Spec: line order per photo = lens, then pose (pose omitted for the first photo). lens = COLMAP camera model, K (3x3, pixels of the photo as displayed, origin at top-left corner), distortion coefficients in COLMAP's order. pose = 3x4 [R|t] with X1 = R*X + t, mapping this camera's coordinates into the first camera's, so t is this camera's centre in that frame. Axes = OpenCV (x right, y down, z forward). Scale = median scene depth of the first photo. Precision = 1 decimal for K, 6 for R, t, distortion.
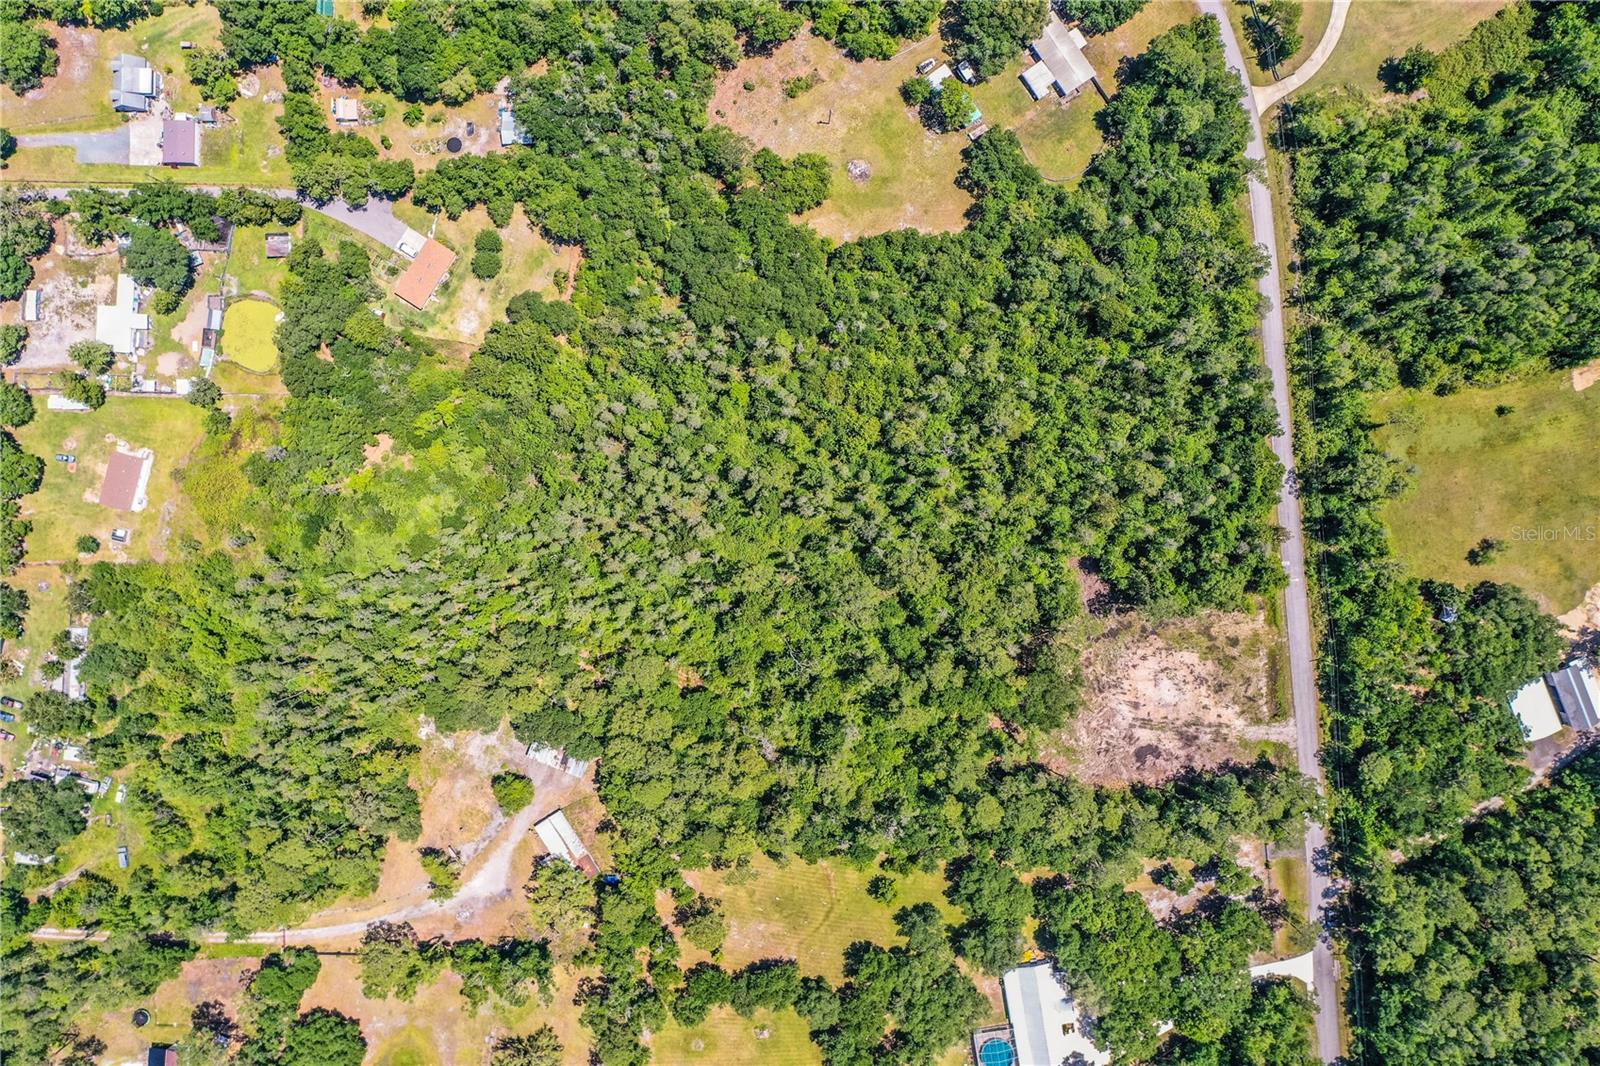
lens RADIAL K [[1267.5, 0, 820.9], [0, 1267.5, 534.4], [0, 0, 1]] dist [-0.000454, 0.002398]
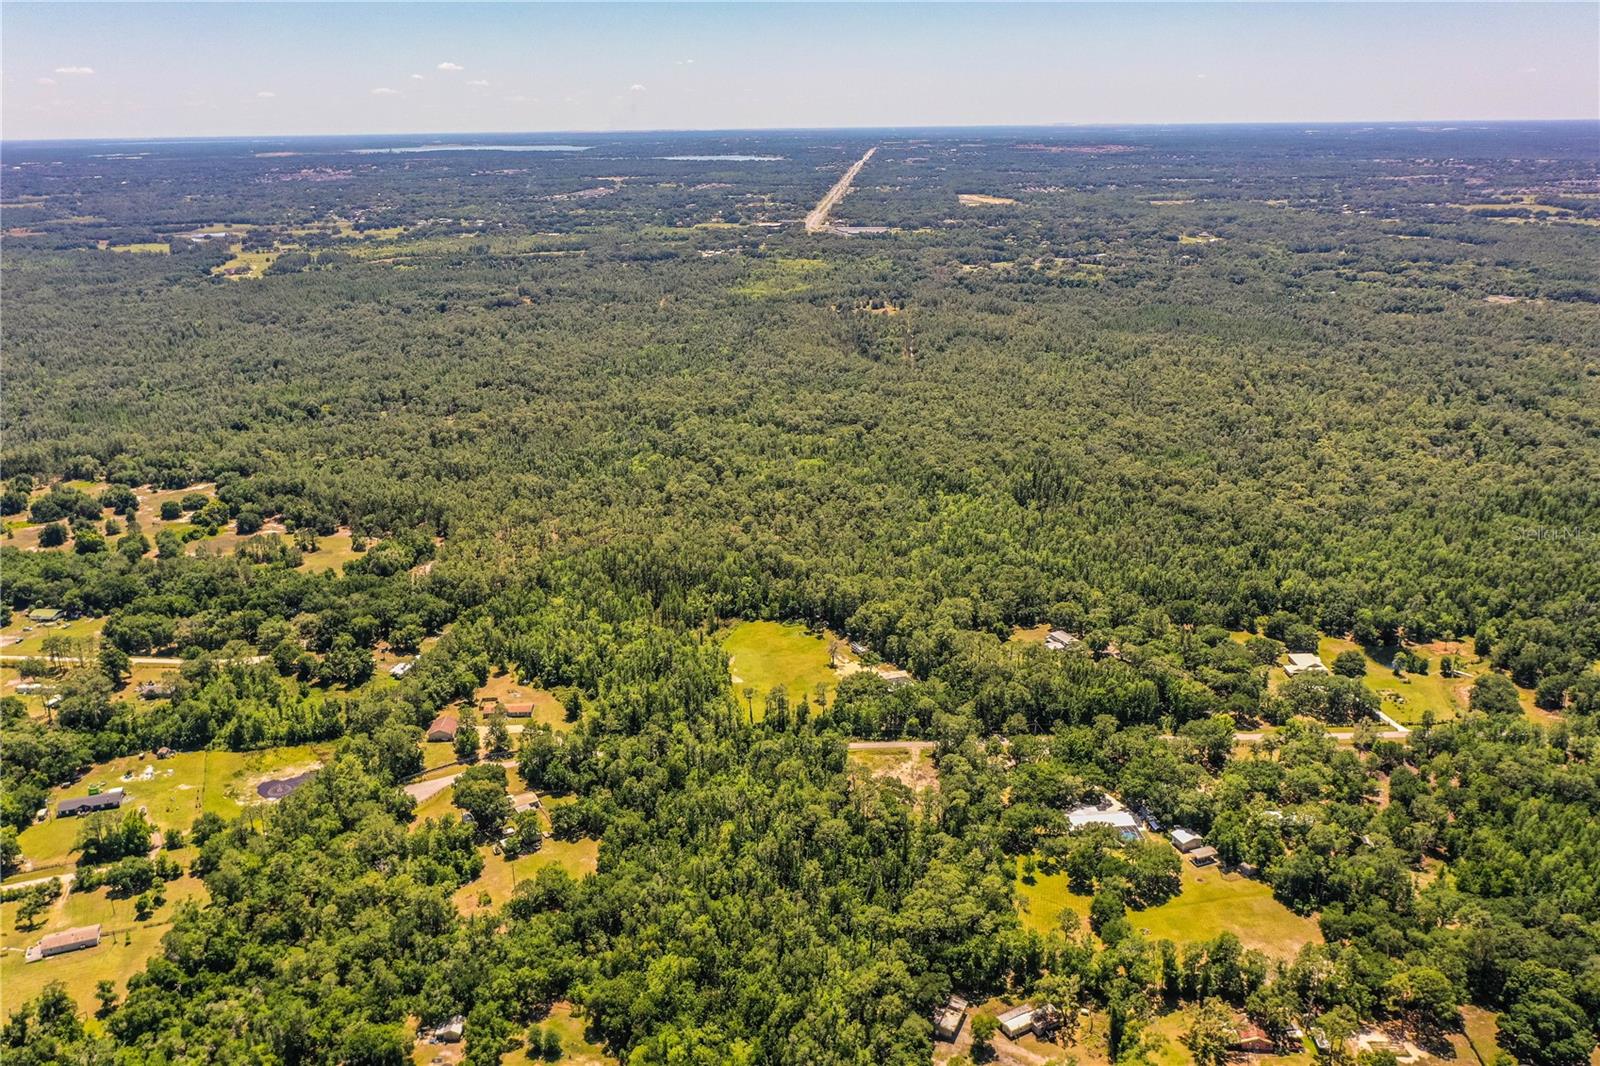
lens RADIAL K [[1267.5, 0, 816.1], [0, 1267.5, 529.7], [0, 0, 1]] dist [-0.000454, 0.002398]
pose [[0.045435, -0.286227, 0.957084, -1.292668], [0.998611, -0.012580, -0.051168, 0.112823], [0.026685, 0.958079, 0.285258, 0.179263]]
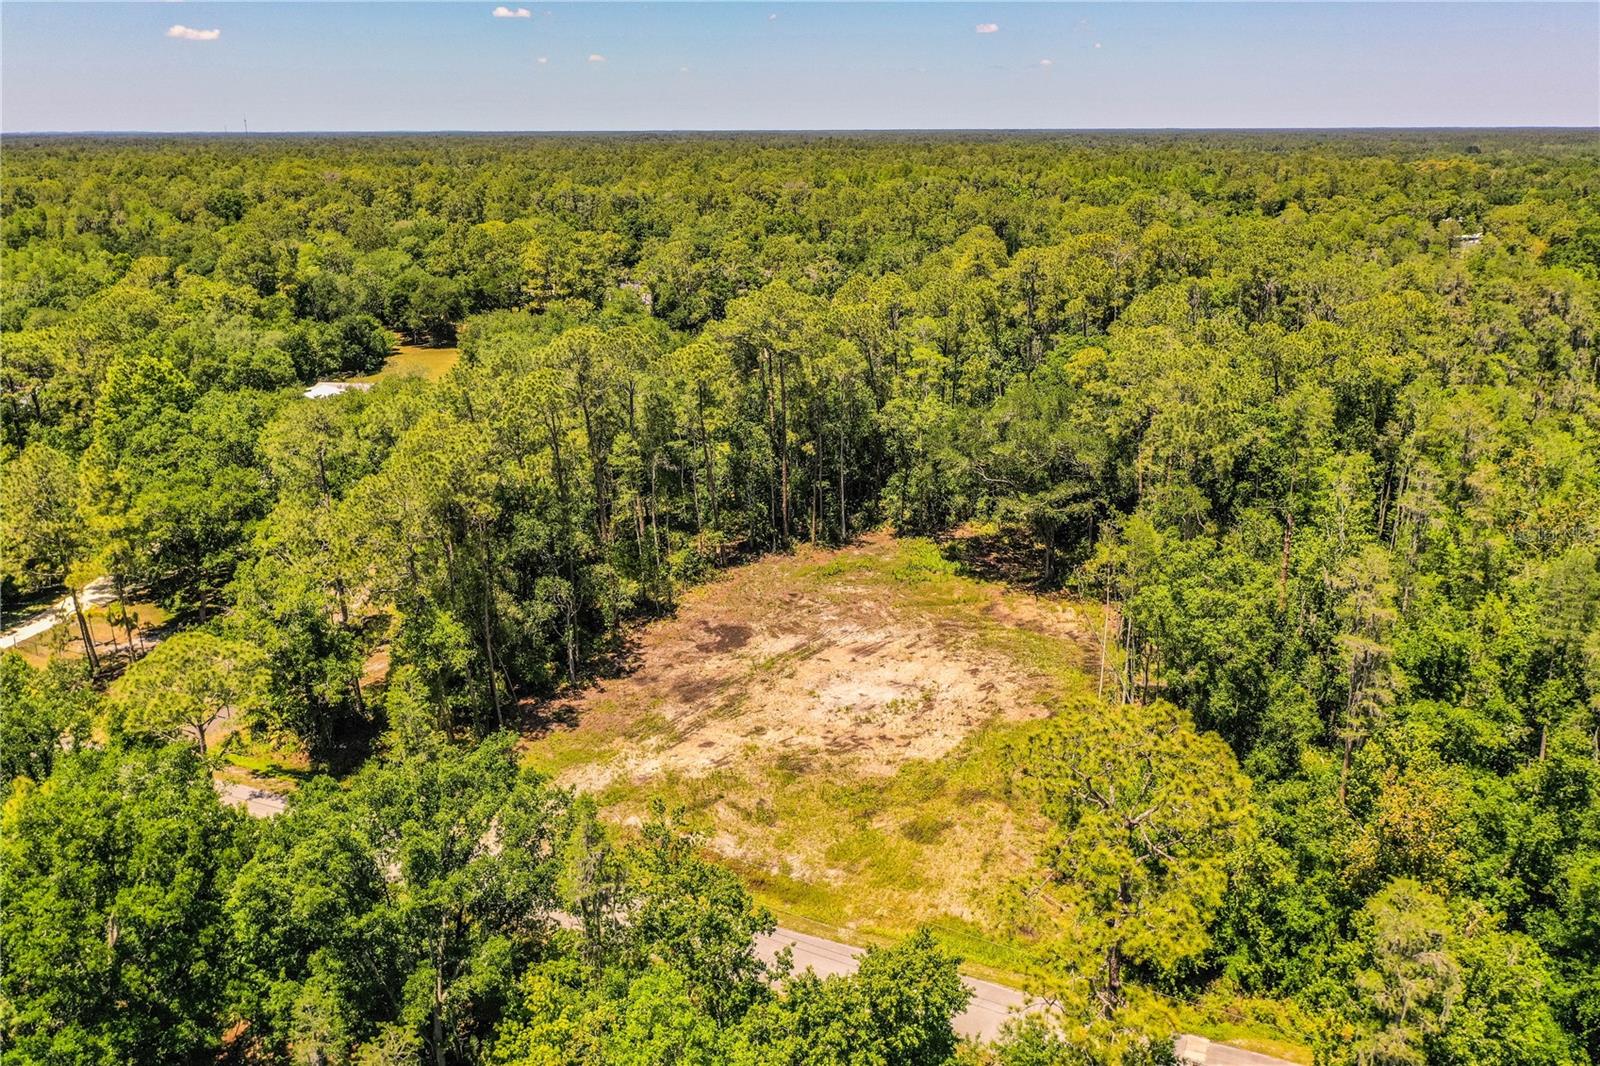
lens RADIAL K [[1267.5, 0, 798.0], [0, 1267.5, 532.2], [0, 0, 1]] dist [-0.000454, 0.002398]
pose [[-0.482457, 0.290795, -0.826241, 0.535652], [-0.875874, -0.169852, 0.451659, 0.001781], [-0.008999, 0.941588, 0.336646, 0.864329]]
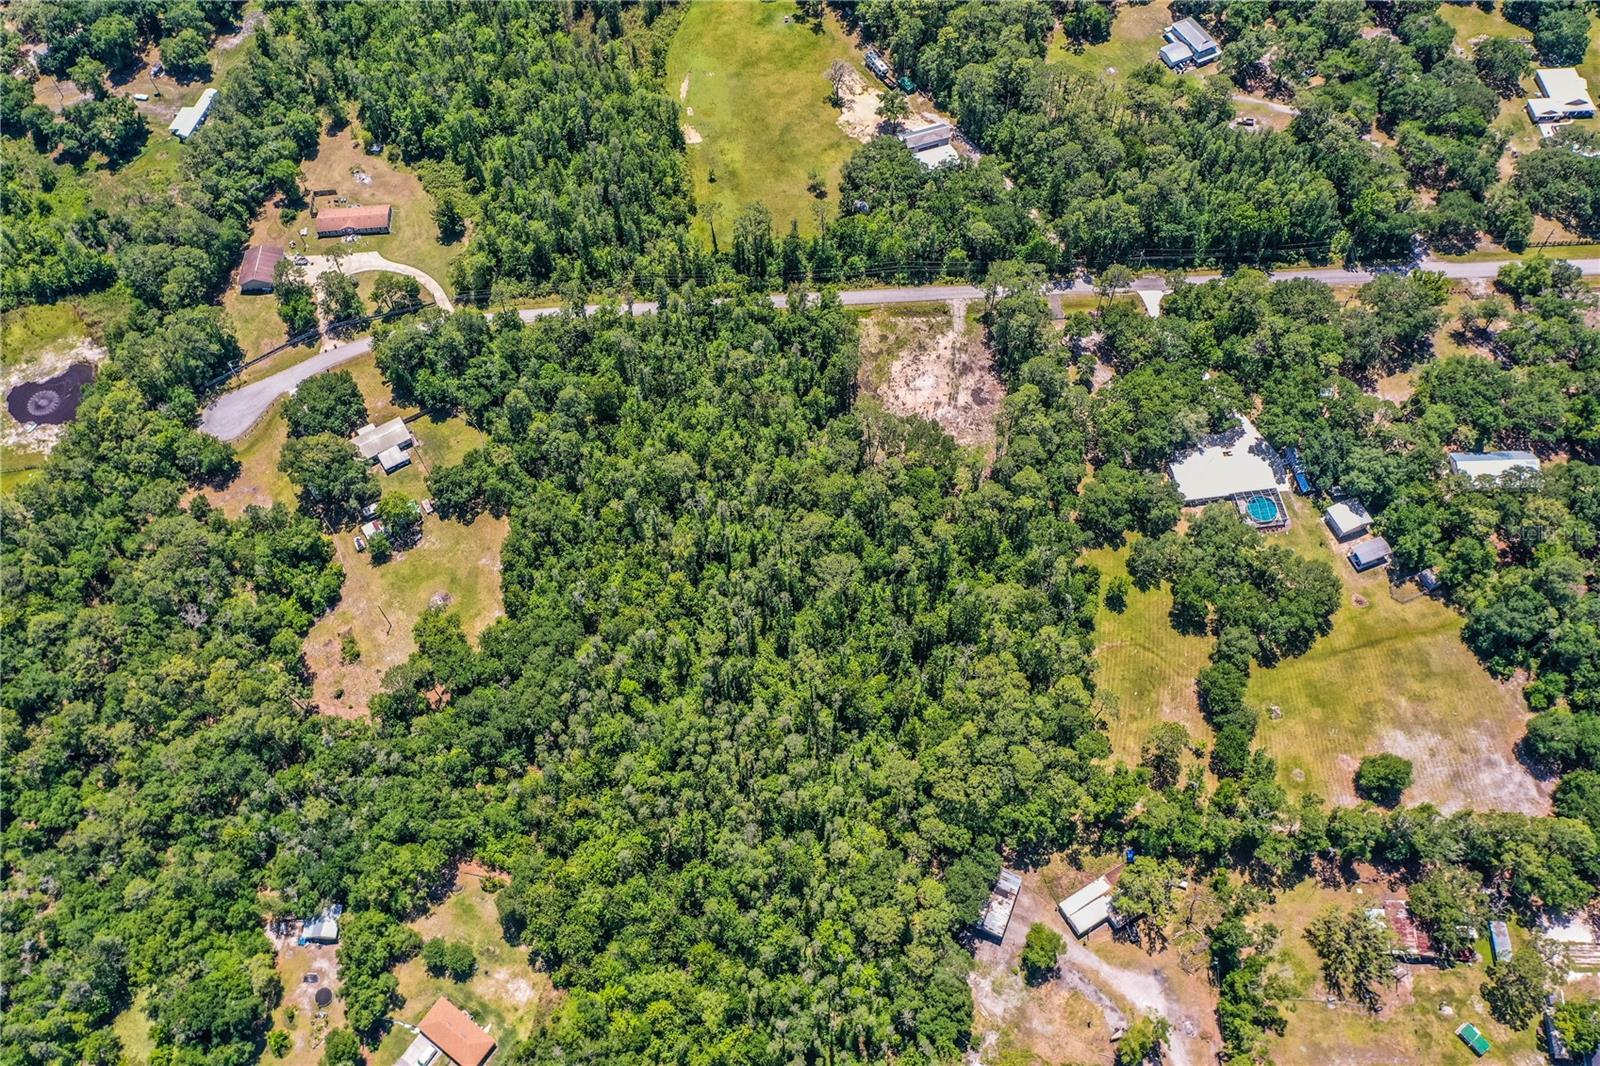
lens RADIAL K [[1267.5, 0, 812.1], [0, 1267.5, 530.9], [0, 0, 1]] dist [-0.000454, 0.002398]
pose [[0.042673, -0.845758, 0.531857, -0.479965], [0.998165, 0.013203, -0.059092, 0.091224], [0.042956, 0.533403, 0.844770, 0.074150]]
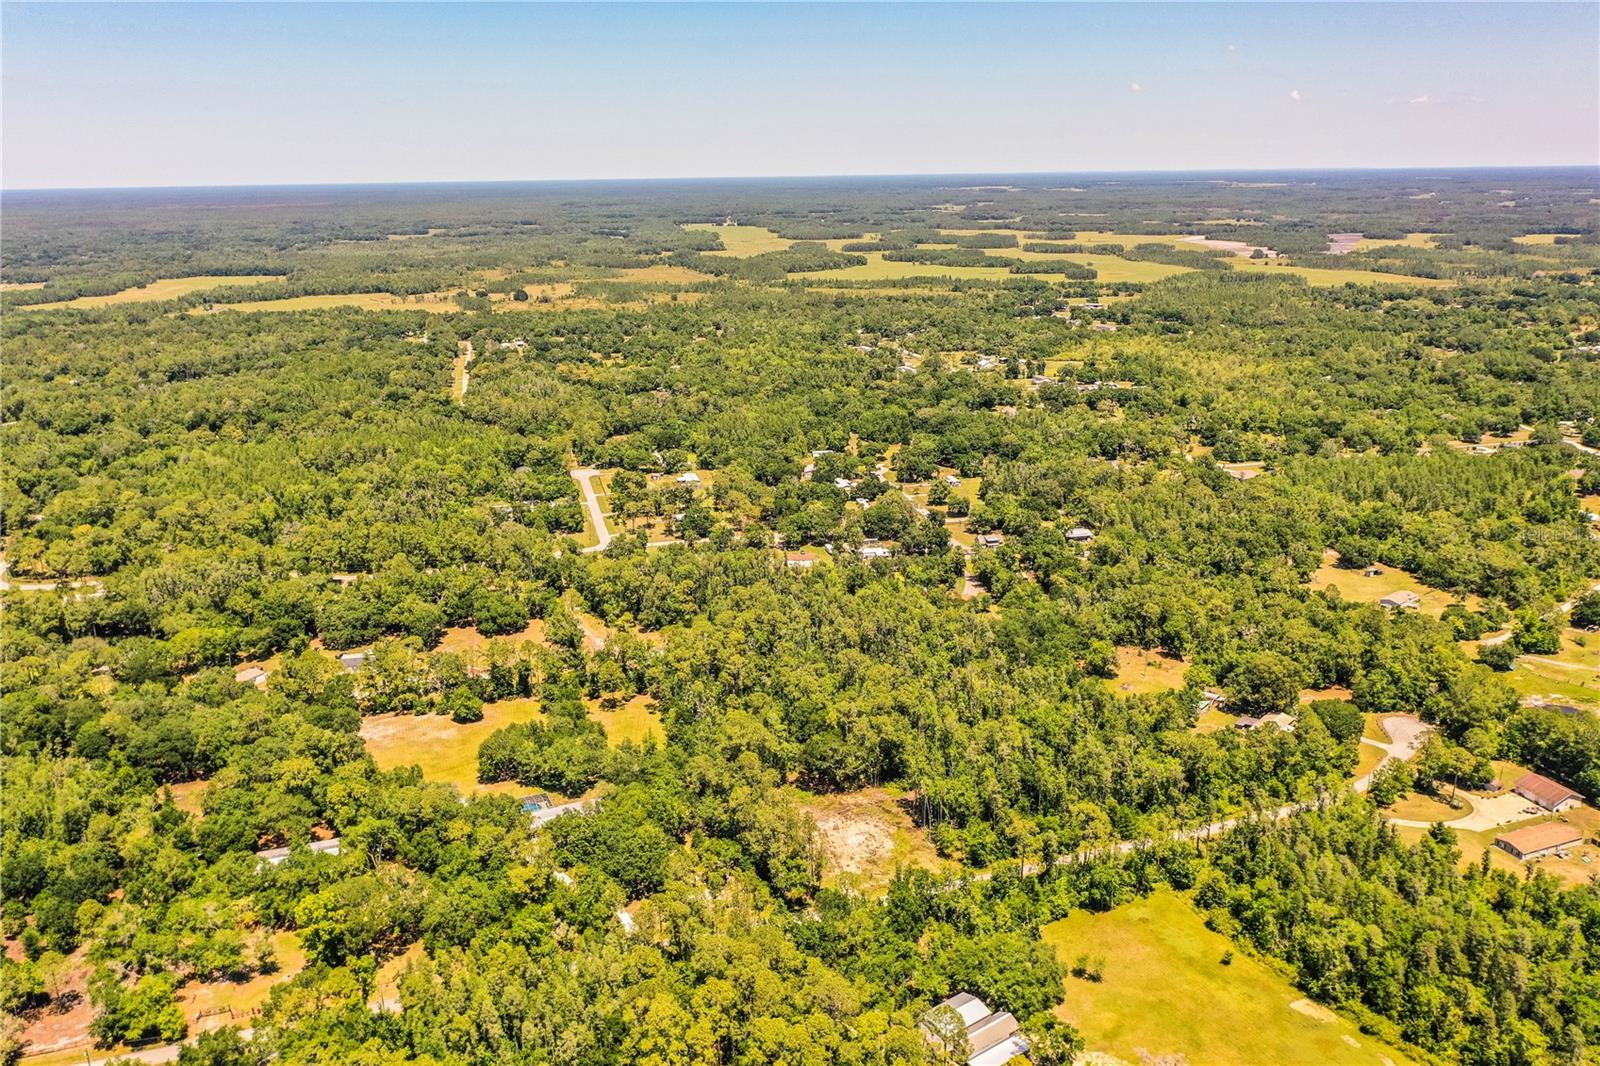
lens RADIAL K [[1267.5, 0, 795.5], [0, 1267.5, 540.6], [0, 0, 1]] dist [-0.000454, 0.002398]
pose [[0.250129, 0.292803, -0.922877, 1.273784], [-0.968106, 0.061468, -0.242886, 0.450014], [-0.014390, 0.954195, 0.298839, 0.389725]]
